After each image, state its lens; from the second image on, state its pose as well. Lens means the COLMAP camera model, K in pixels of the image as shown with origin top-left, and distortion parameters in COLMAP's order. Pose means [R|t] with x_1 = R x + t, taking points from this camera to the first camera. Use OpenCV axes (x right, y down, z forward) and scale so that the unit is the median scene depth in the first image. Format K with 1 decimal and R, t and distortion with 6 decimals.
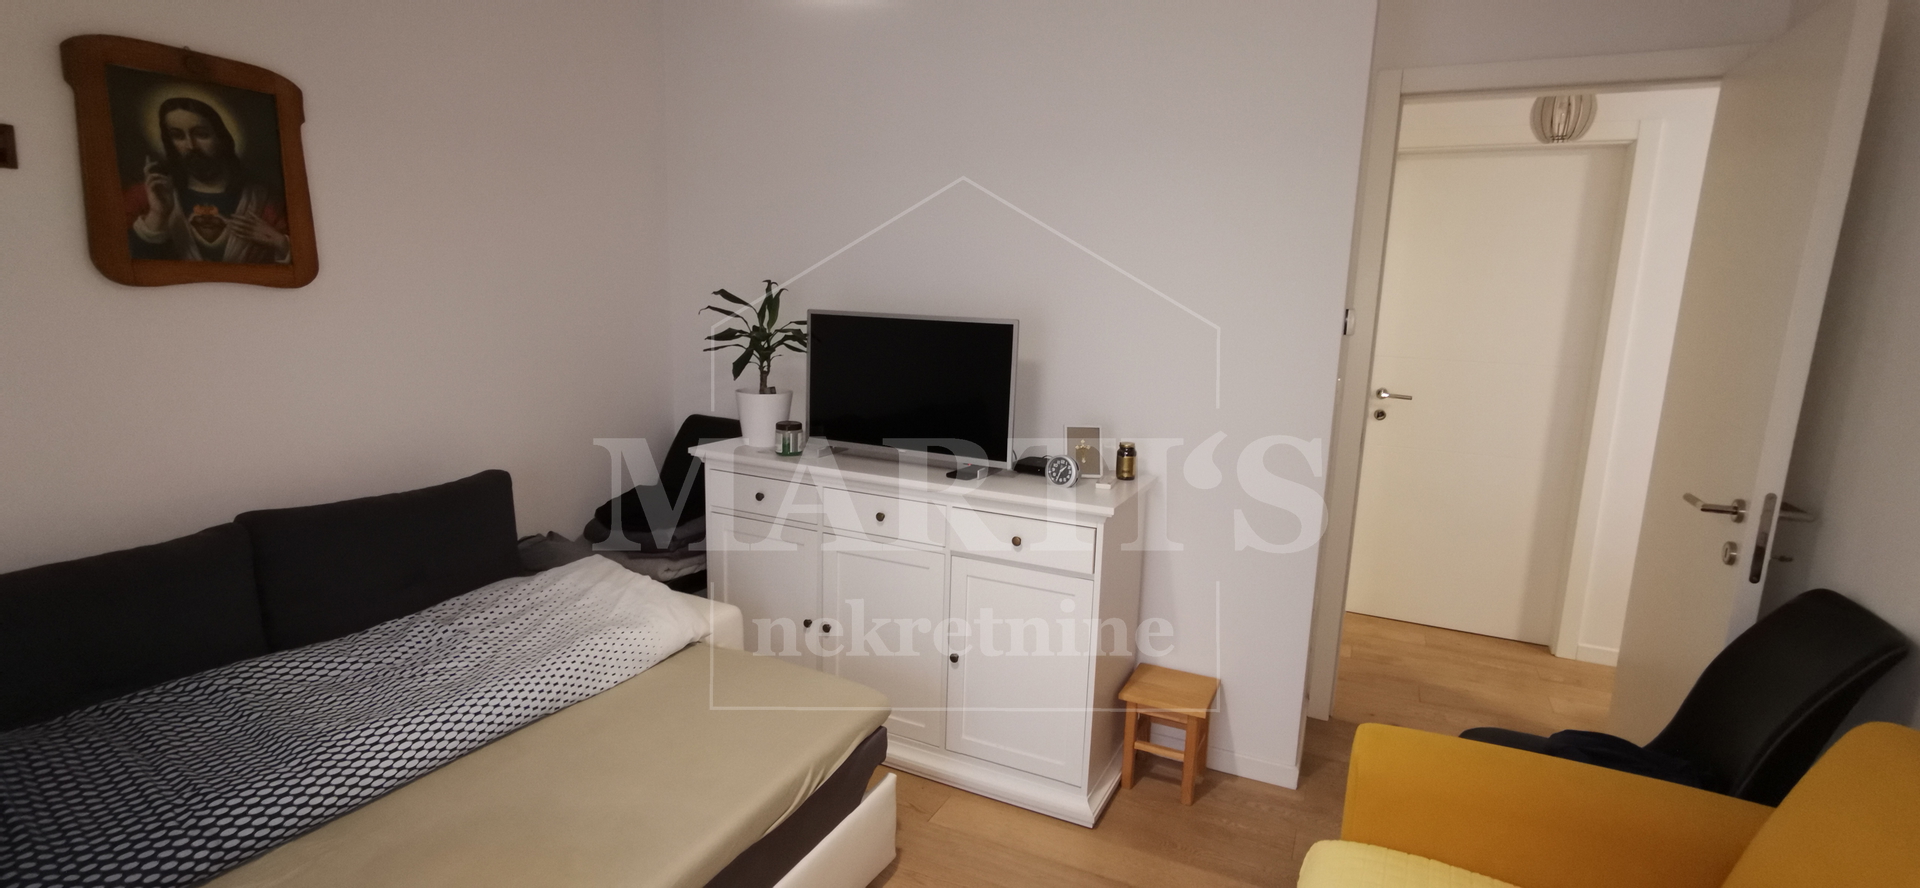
lens RADIAL K [[878.2, 0, 966.3], [0, 878.2, 446.9], [0, 0, 1]] dist [0.000859, 0.003729]
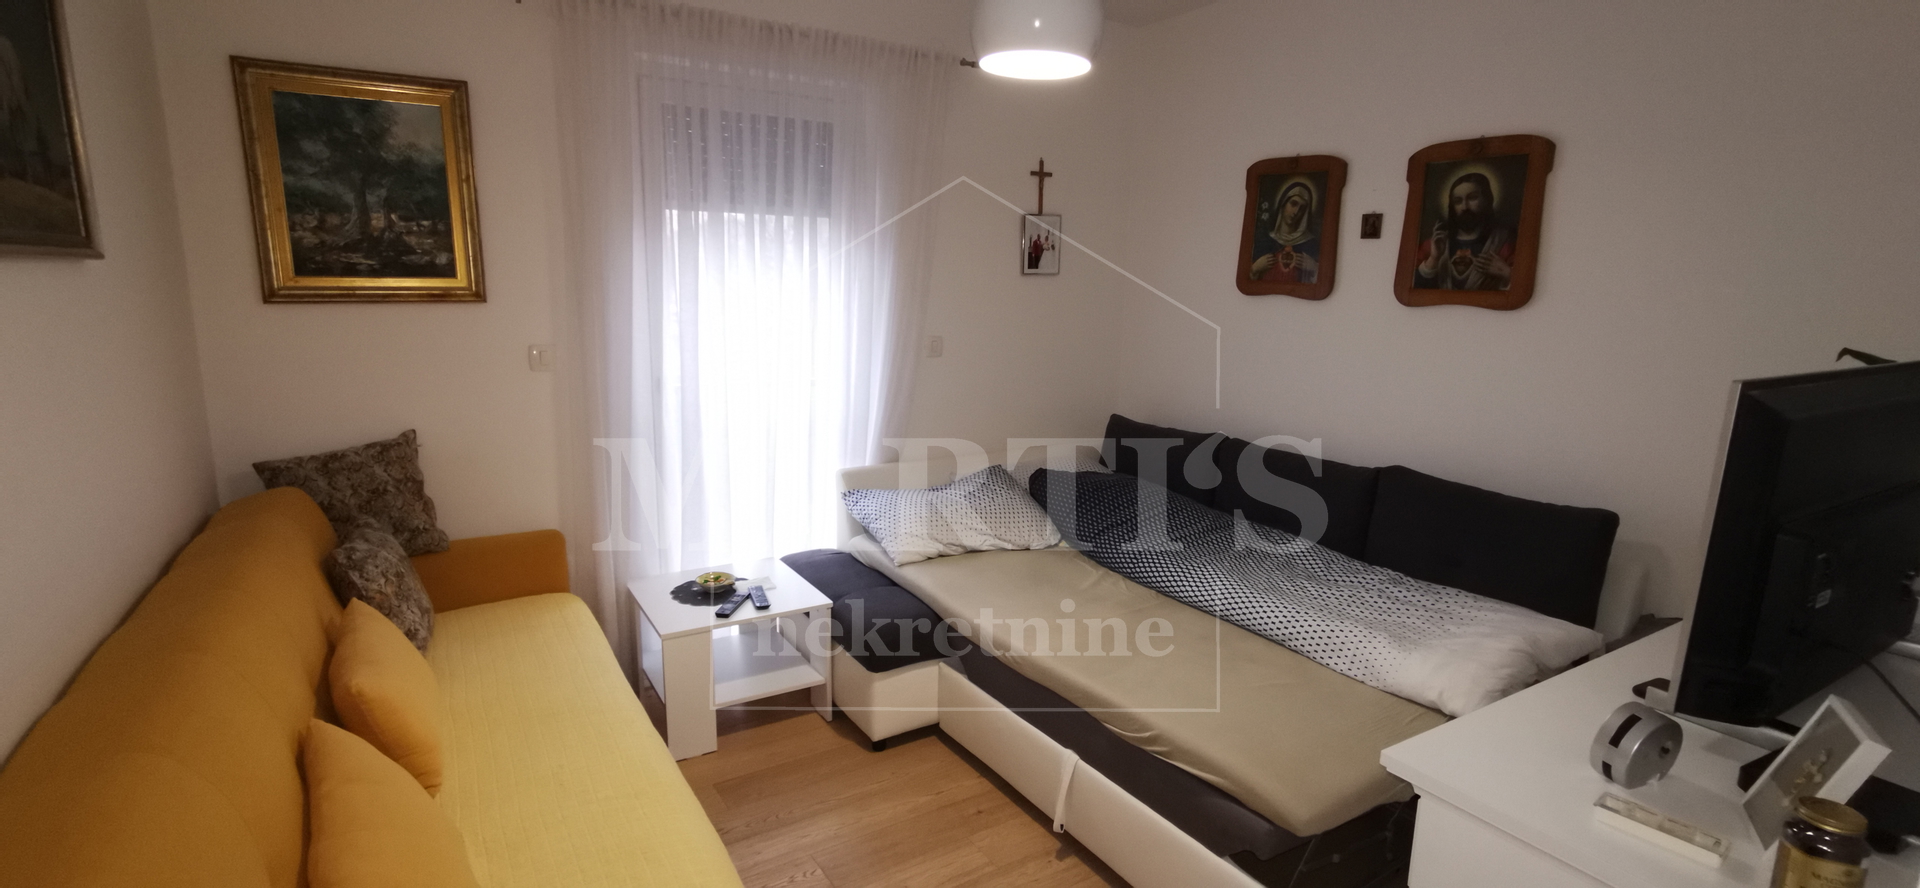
lens RADIAL K [[878.2, 0, 956.2], [0, 878.2, 447.7], [0, 0, 1]] dist [0.000859, 0.003729]
pose [[-0.539128, 0.115955, -0.834203, 0.754527], [-0.192760, 0.947199, 0.256239, -0.180684], [0.819869, 0.298947, -0.488310, 1.122127]]
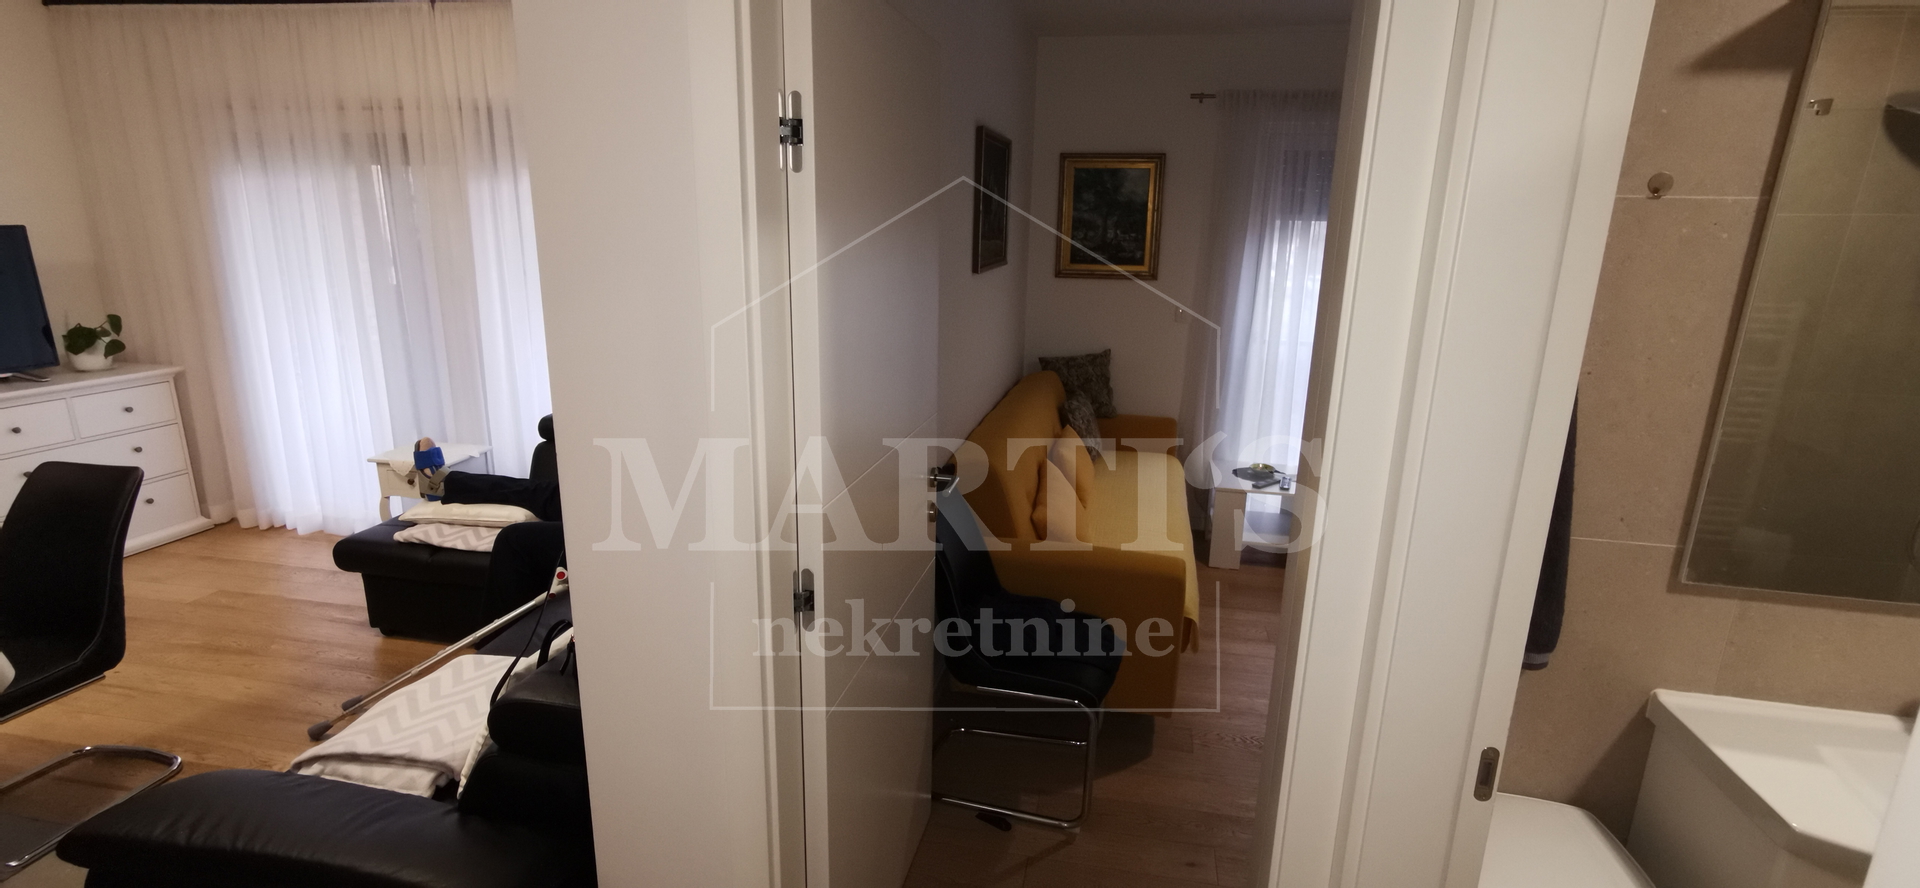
lens RADIAL K [[878.2, 0, 969.2], [0, 878.2, 444.8], [0, 0, 1]] dist [0.000859, 0.003729]
pose [[-0.969120, 0.006027, -0.246516, 1.010261], [-0.099177, 0.905755, 0.412033, -0.389148], [0.225767, 0.423759, -0.877188, 1.810724]]
